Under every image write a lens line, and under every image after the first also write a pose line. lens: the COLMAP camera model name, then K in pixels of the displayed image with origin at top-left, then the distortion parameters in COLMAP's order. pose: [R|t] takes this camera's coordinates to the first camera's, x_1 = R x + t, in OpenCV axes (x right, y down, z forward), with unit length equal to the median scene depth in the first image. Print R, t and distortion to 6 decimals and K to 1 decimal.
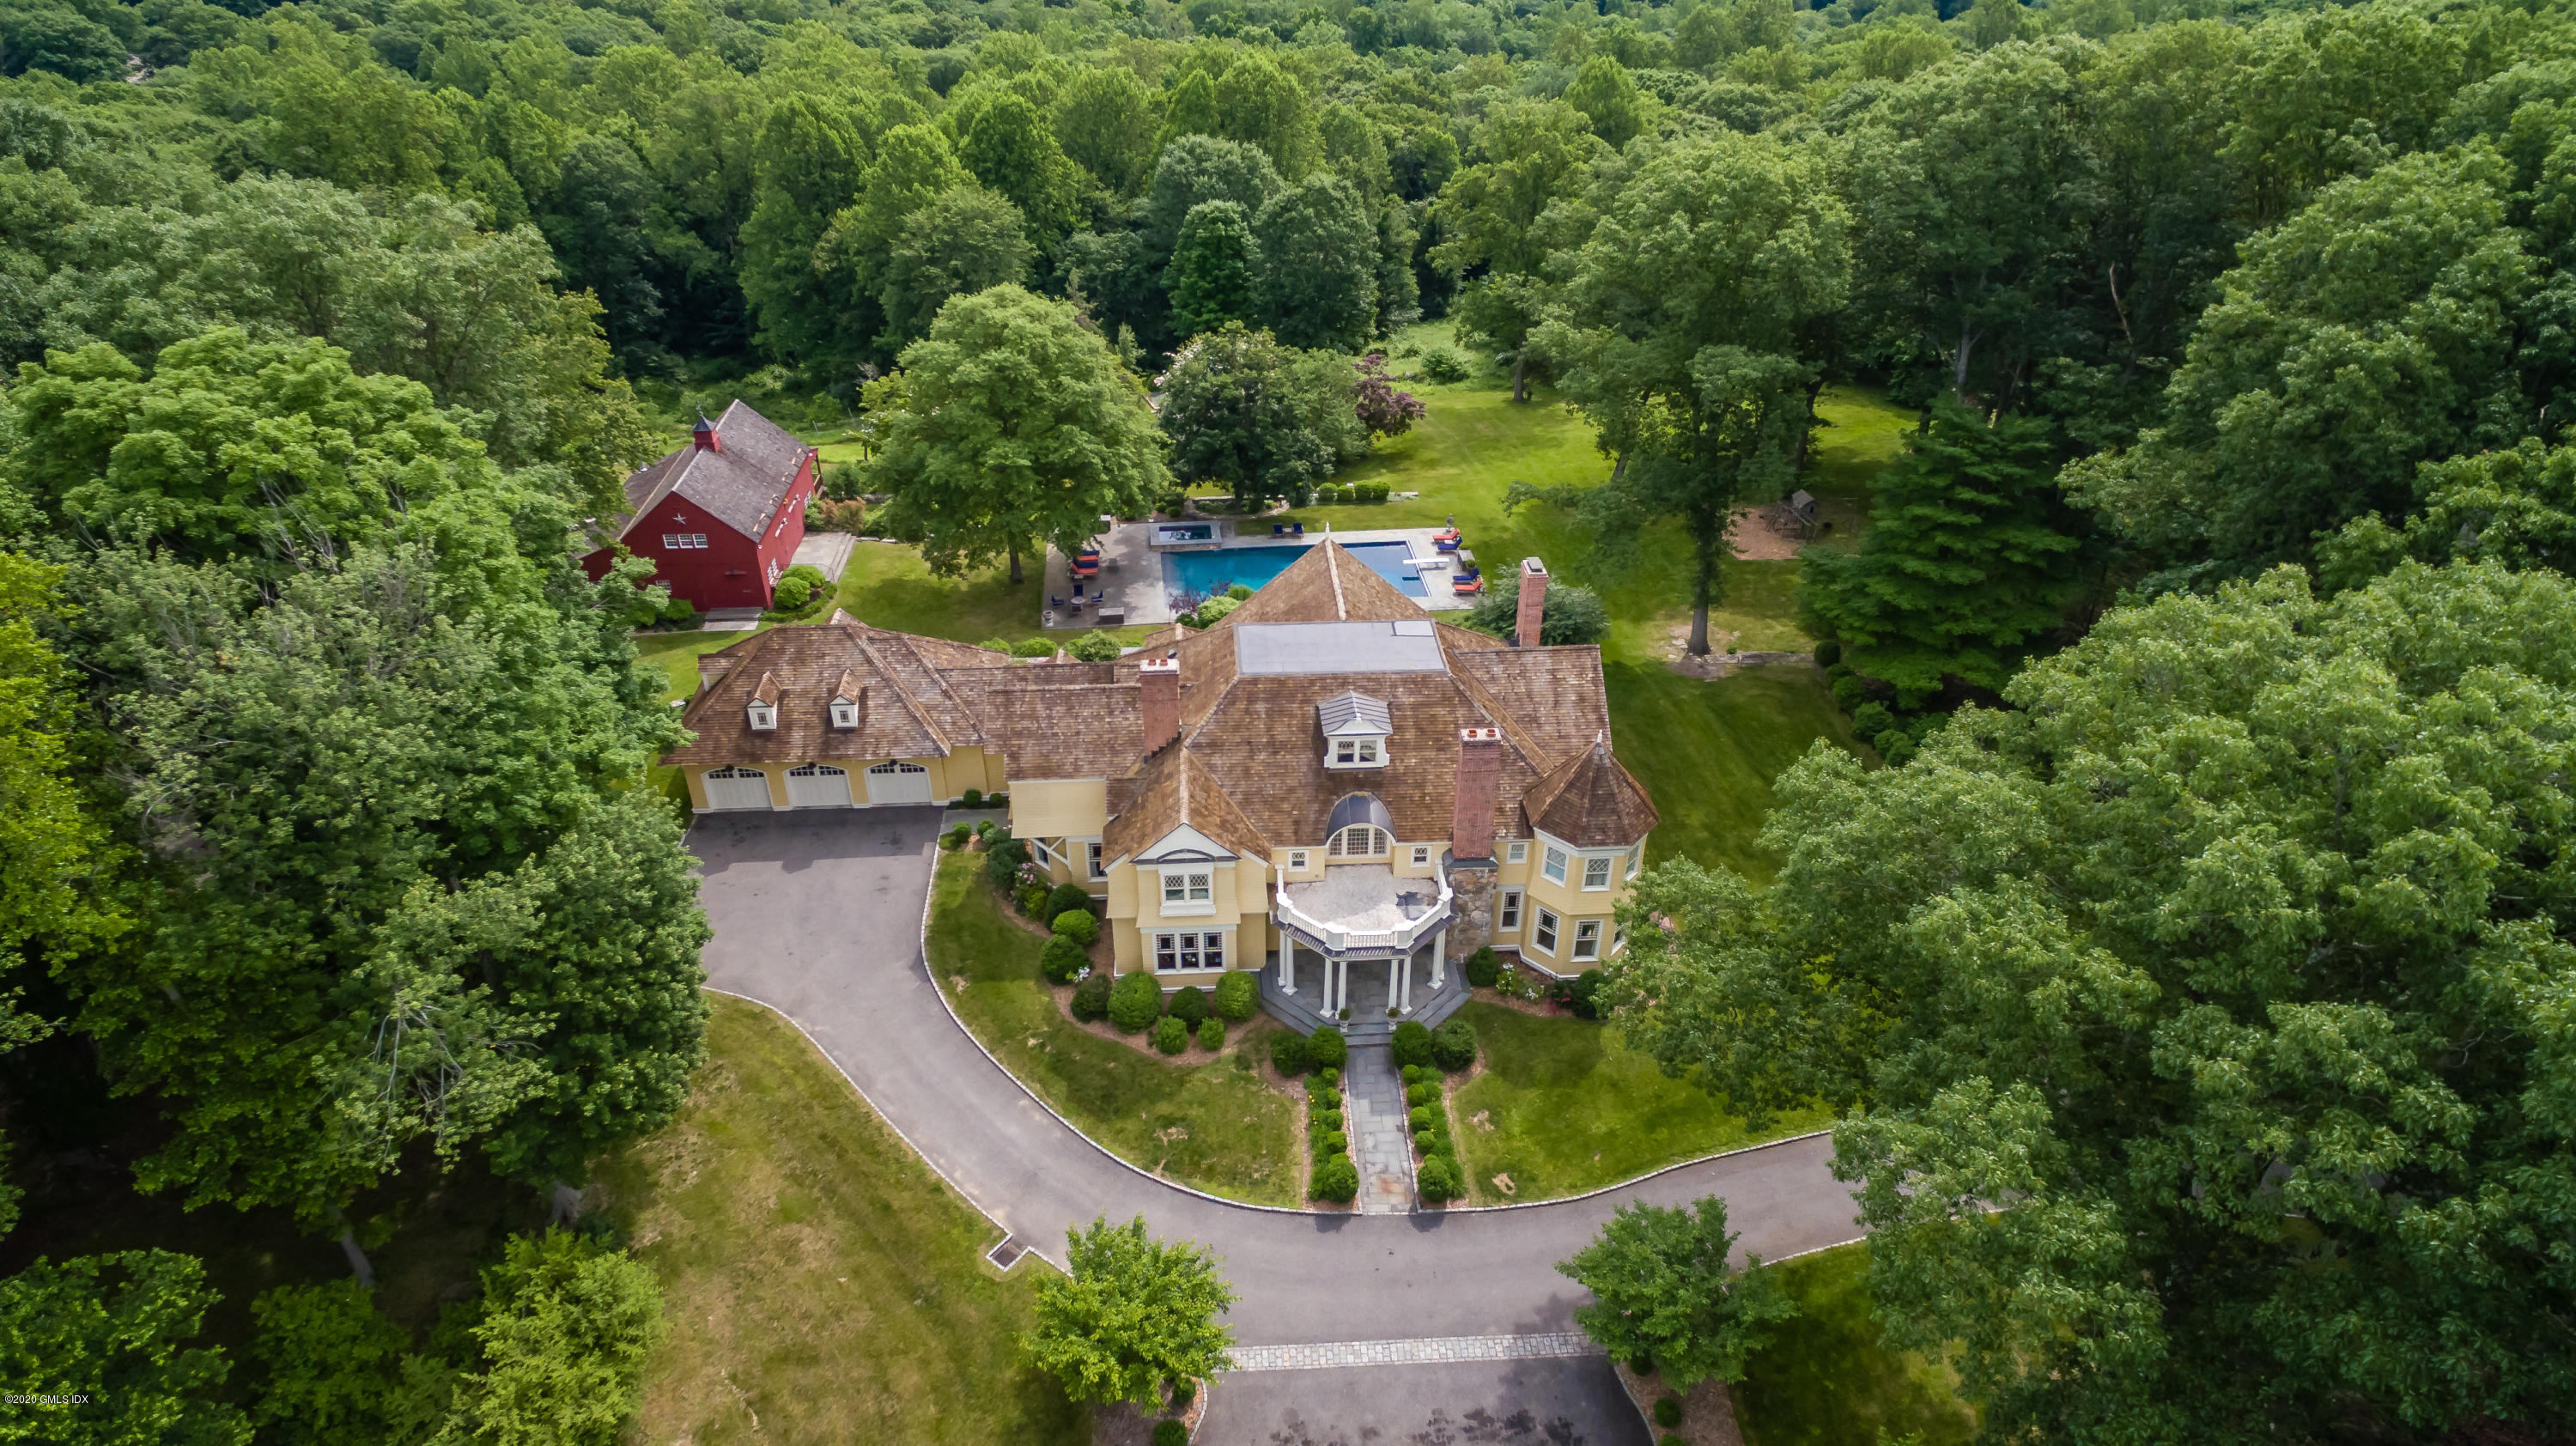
lens RADIAL K [[1444.1, 0, 1288.0], [0, 1444.1, 723.0], [0, 0, 1]] dist [0.002203, 0.001584]
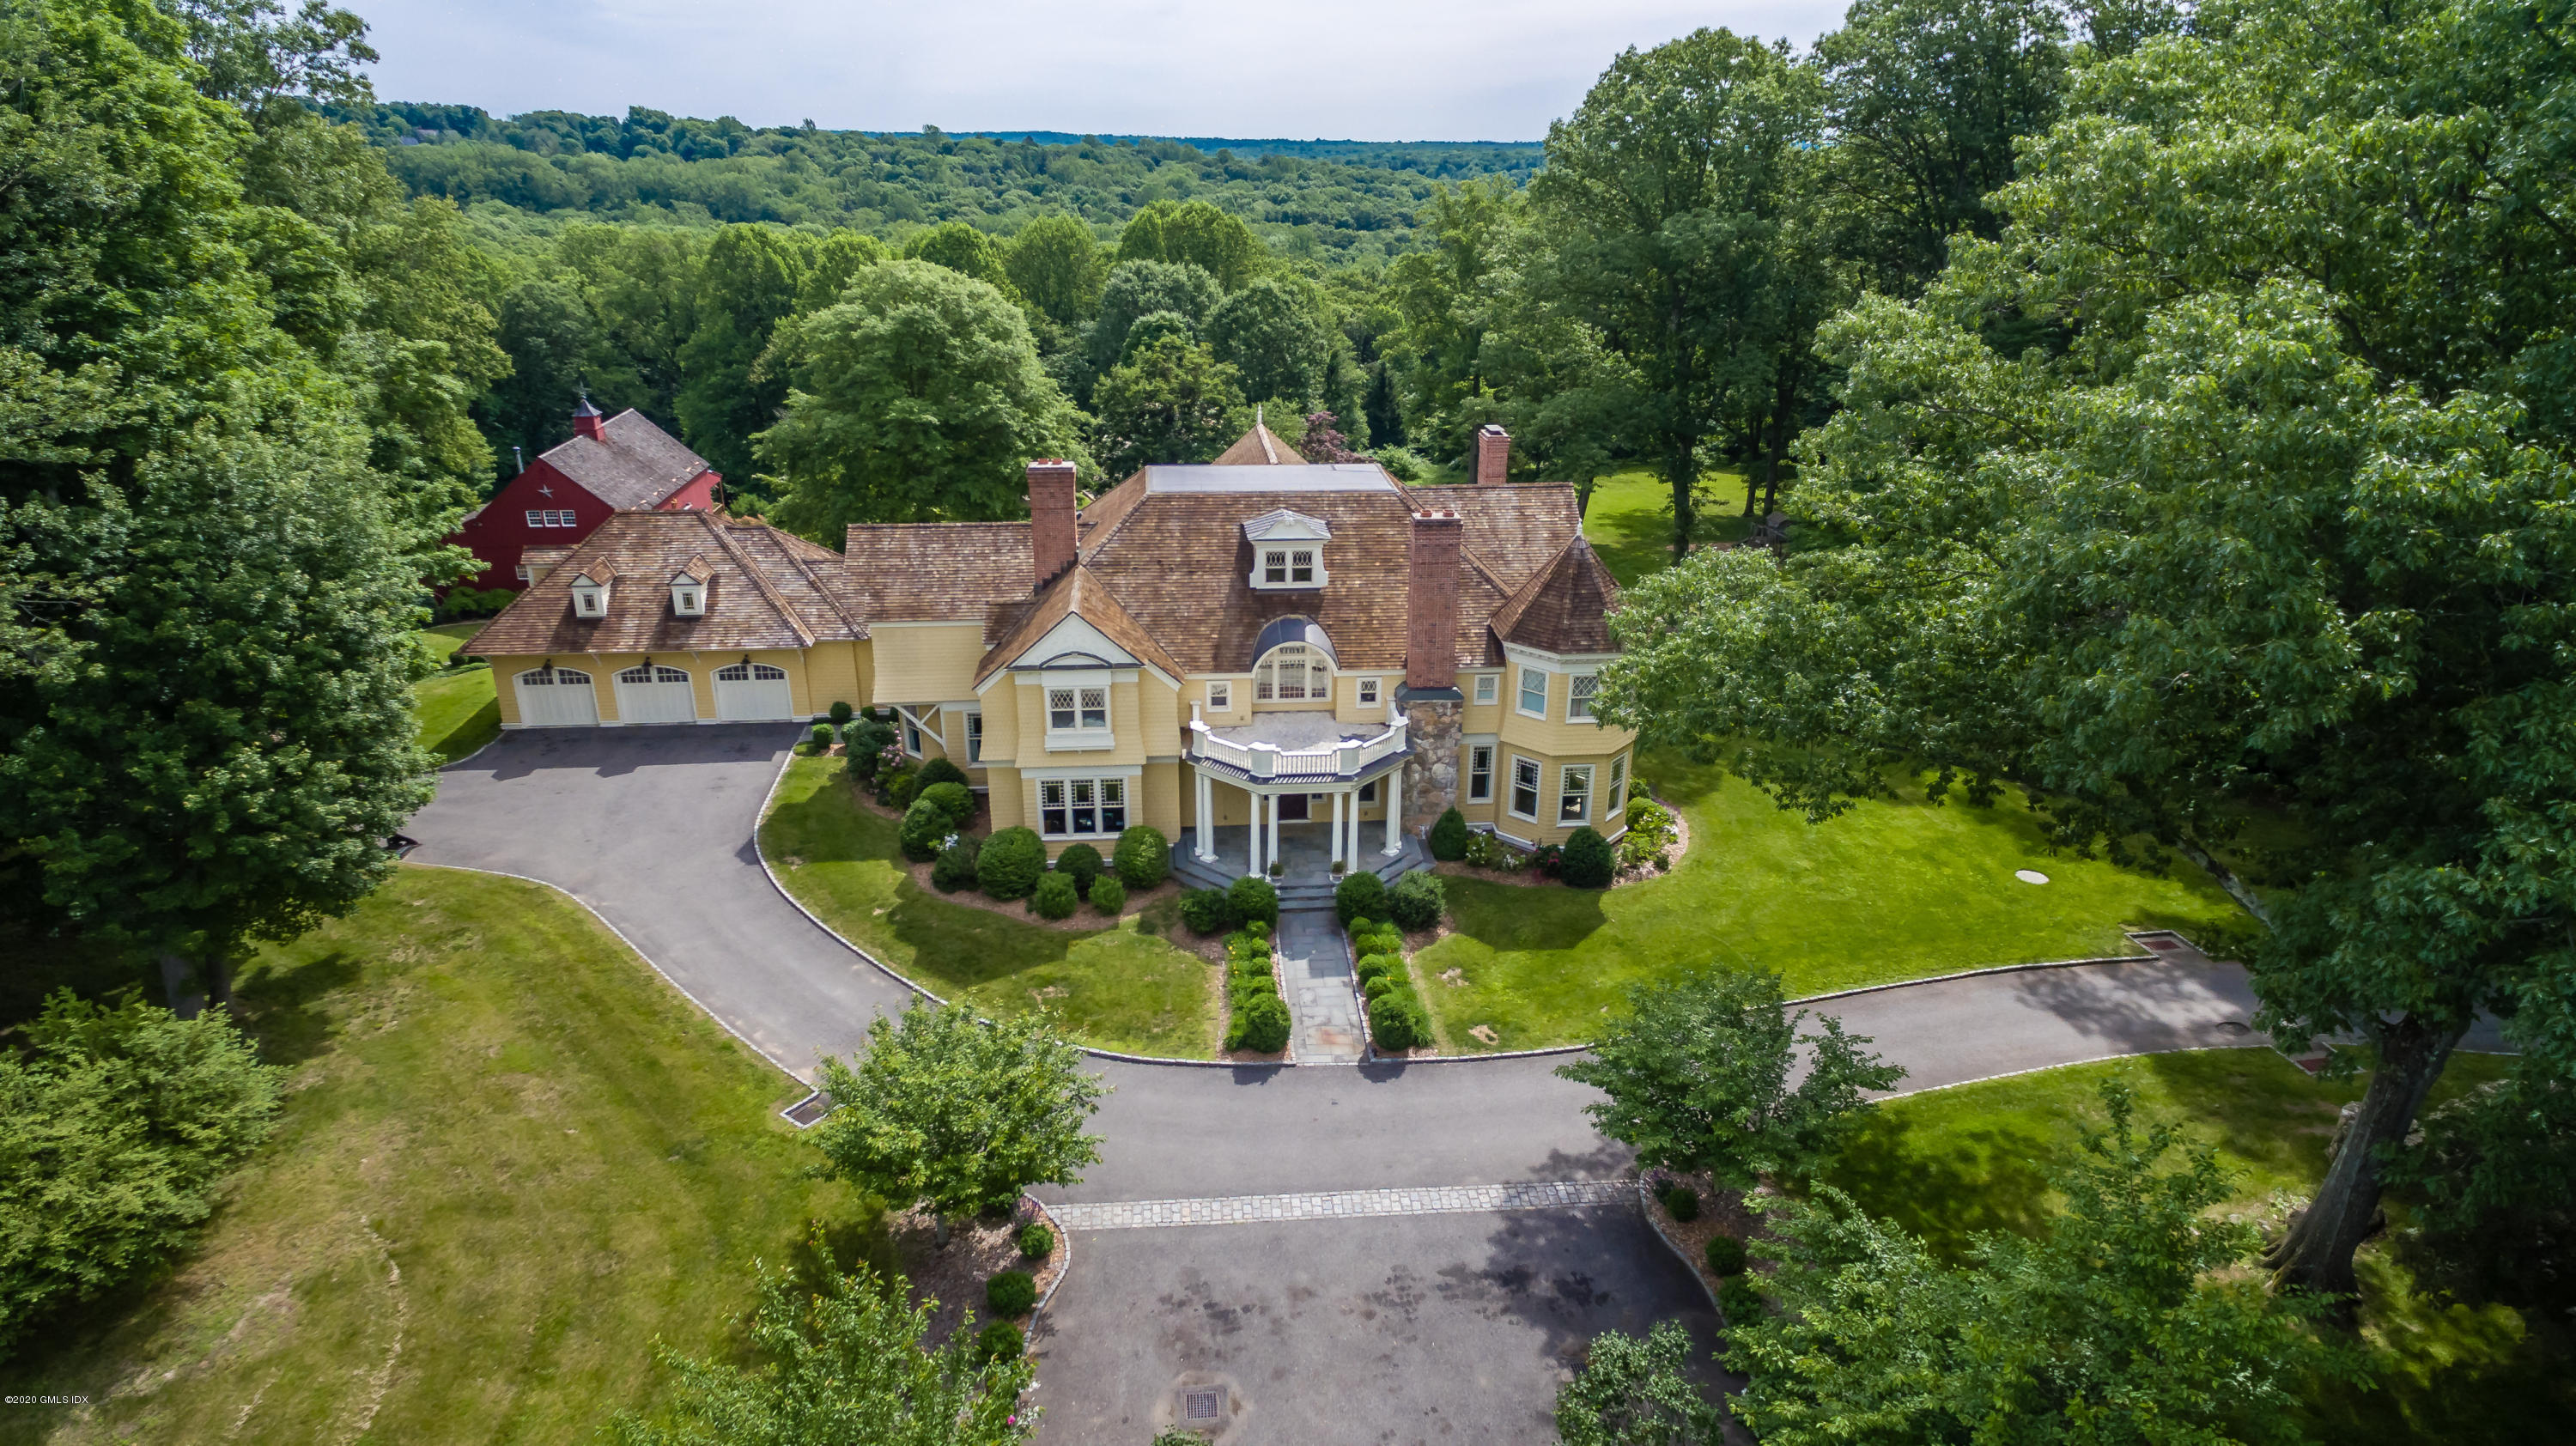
lens RADIAL K [[1444.1, 0, 1288.0], [0, 1444.1, 723.0], [0, 0, 1]] dist [0.002203, 0.001584]
pose [[0.999647, -0.007203, 0.025572, 0.024184], [0.011780, 0.982924, -0.183635, 0.249699], [-0.023813, 0.183872, 0.982662, 0.192325]]
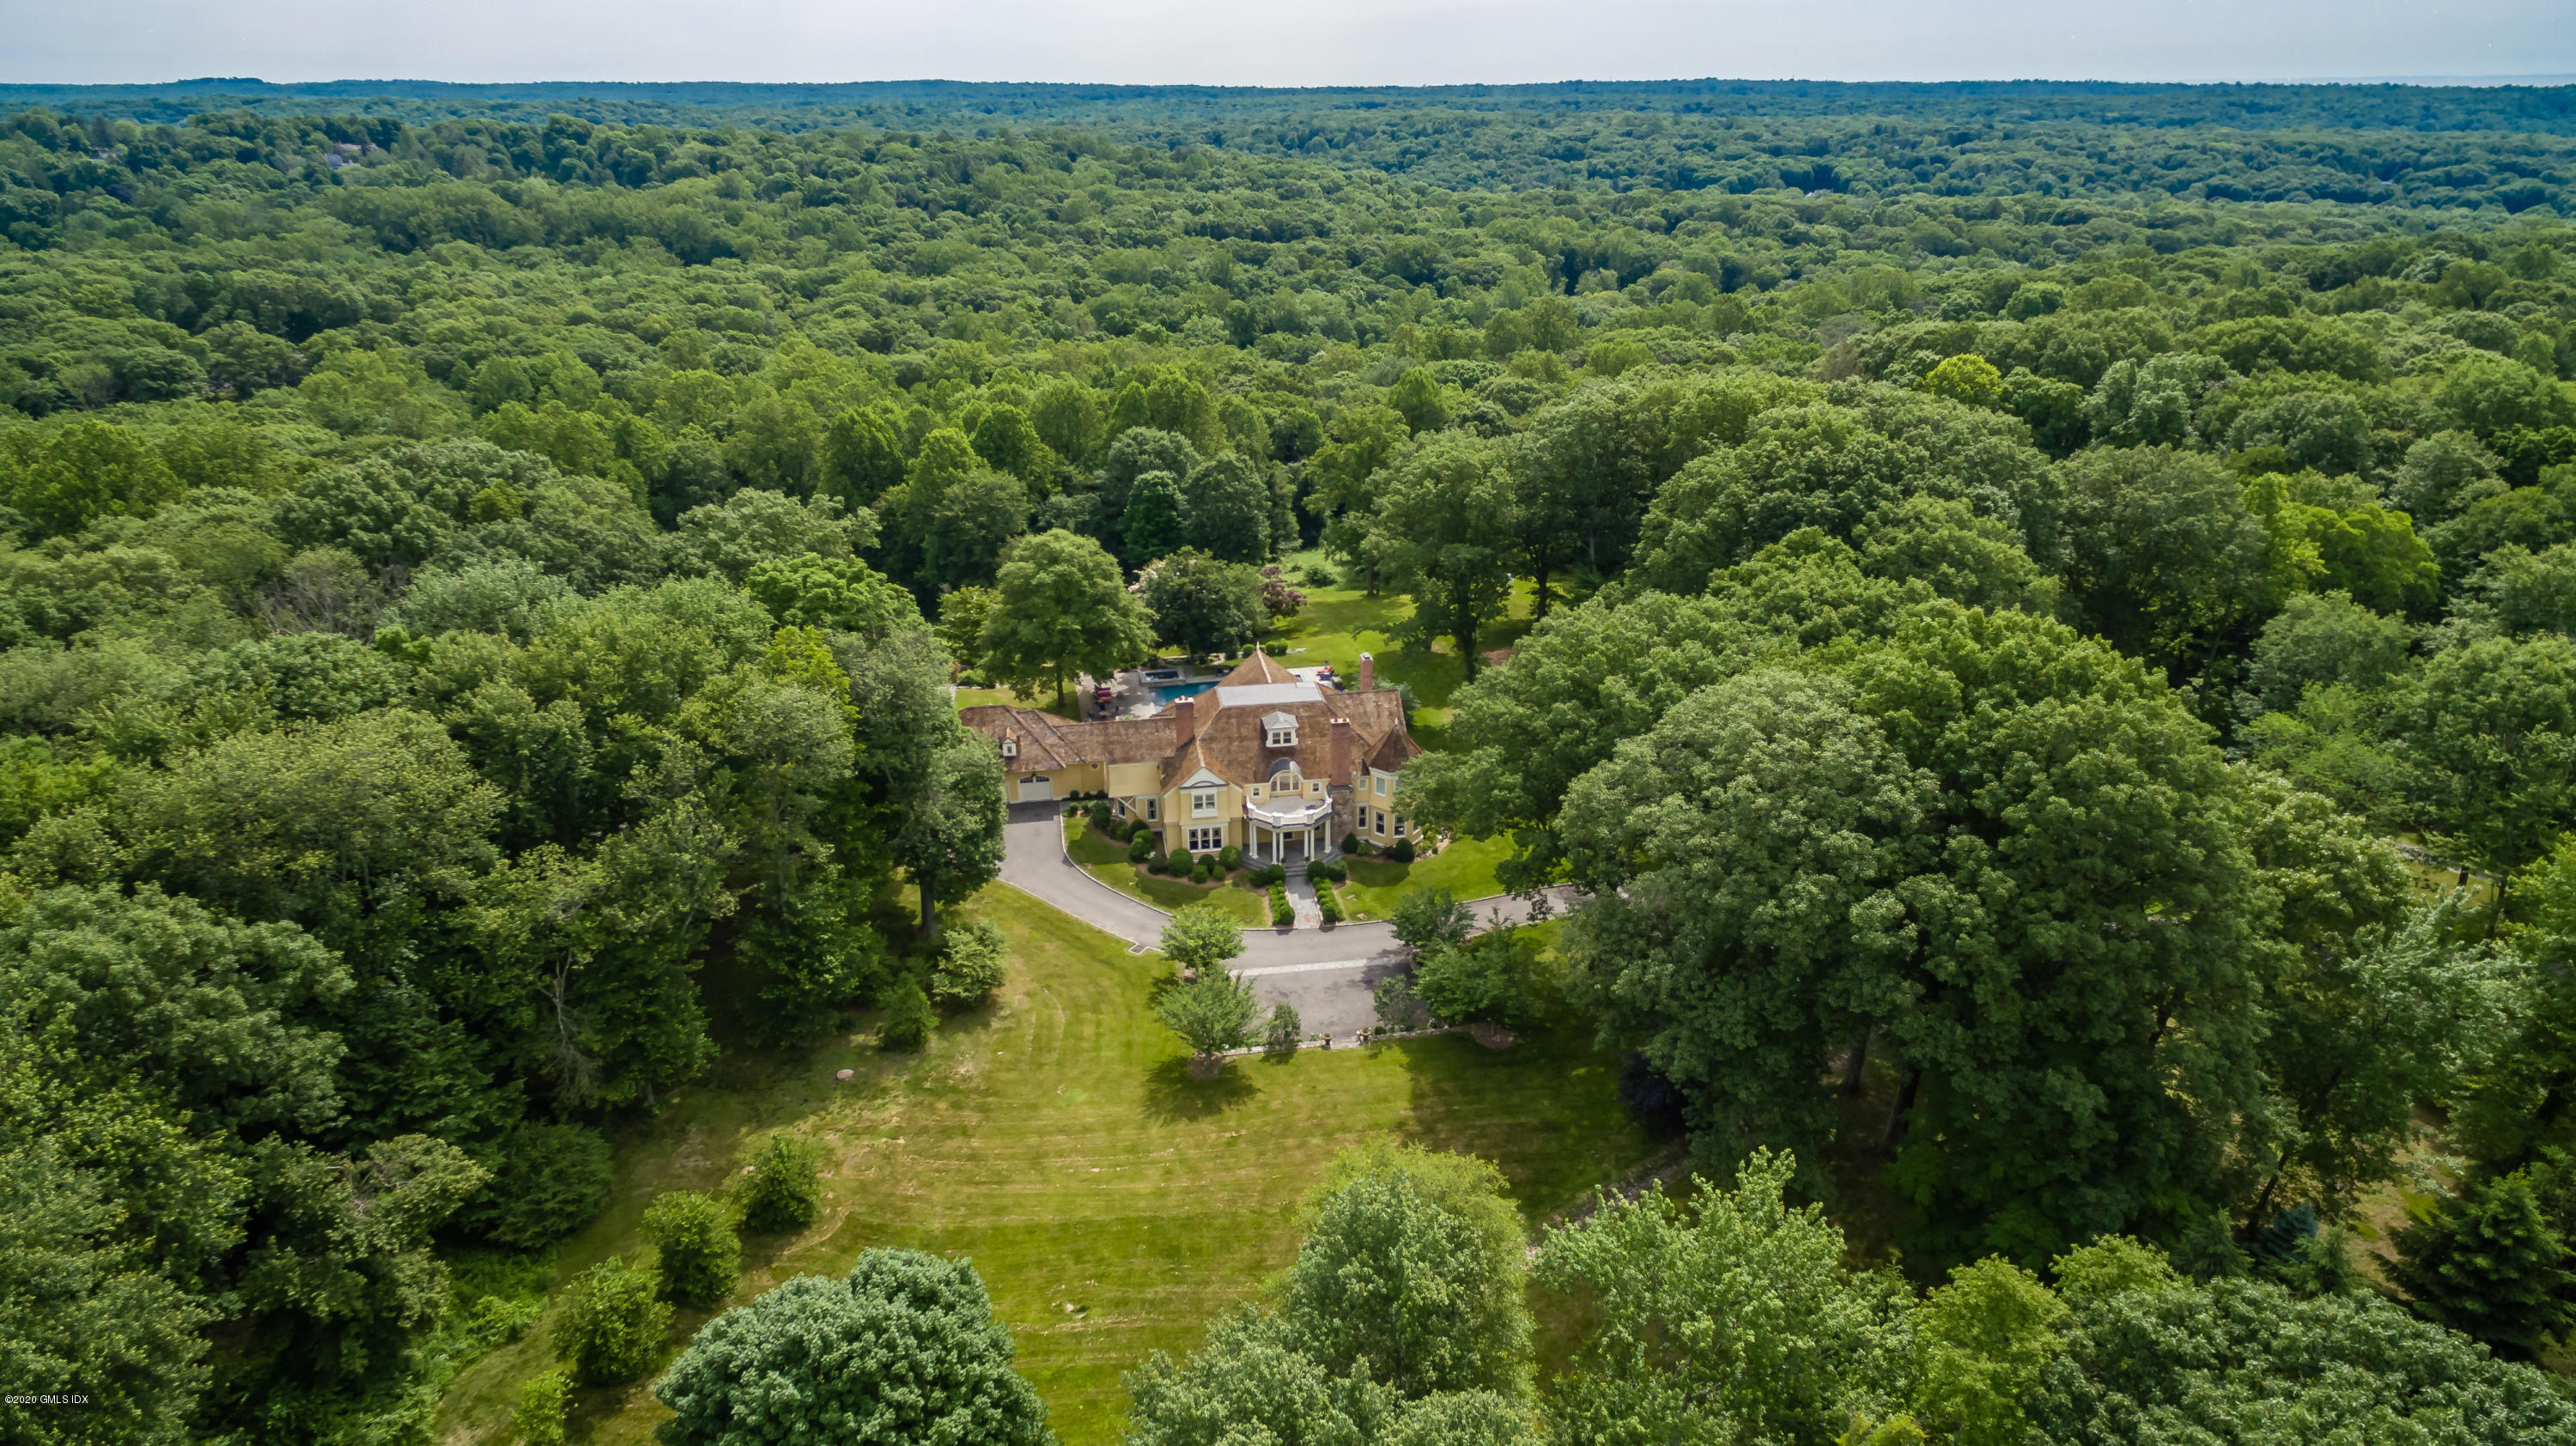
lens RADIAL K [[1444.1, 0, 1288.0], [0, 1444.1, 723.0], [0, 0, 1]] dist [0.002203, 0.001584]
pose [[0.996195, -0.046252, 0.073869, -0.090848], [0.057523, 0.985668, -0.158586, 0.312429], [-0.065475, 0.162231, 0.984578, -0.989183]]
